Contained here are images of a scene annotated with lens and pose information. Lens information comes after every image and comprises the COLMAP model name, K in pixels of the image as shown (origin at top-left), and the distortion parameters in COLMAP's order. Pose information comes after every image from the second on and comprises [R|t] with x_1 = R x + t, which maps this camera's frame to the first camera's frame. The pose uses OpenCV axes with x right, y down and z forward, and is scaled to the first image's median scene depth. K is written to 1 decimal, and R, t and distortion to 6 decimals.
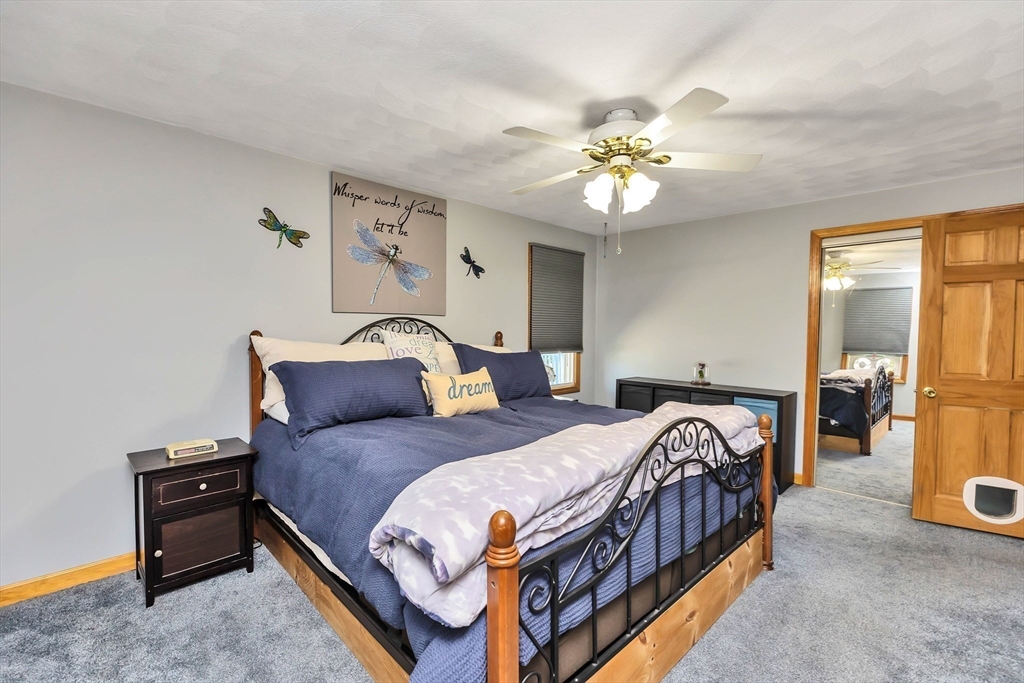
lens RADIAL K [[453.7, 0, 512.0], [0, 453.7, 341.5], [0, 0, 1]] dist [0.000337, -0.000109]
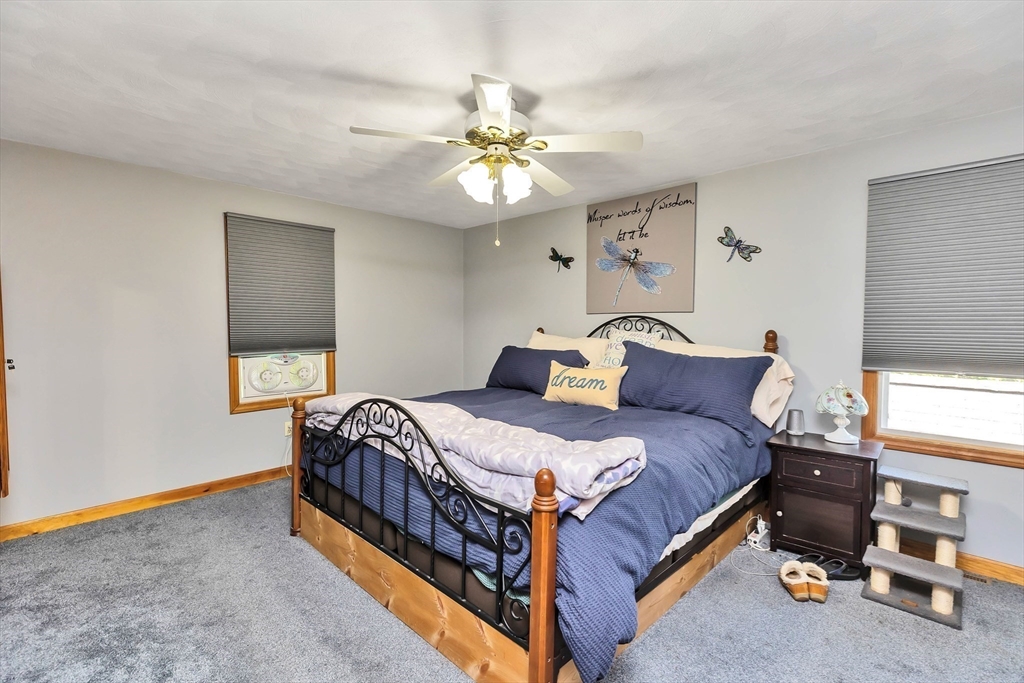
lens RADIAL K [[461.4, 0, 514.6], [0, 461.4, 337.2], [0, 0, 1]] dist [-0.000162, -0.000184]
pose [[0.028782, 0.013784, -0.999491, 0.839354], [-0.034312, 0.999329, 0.012794, -0.007517], [0.998997, 0.033926, 0.029235, 0.697788]]
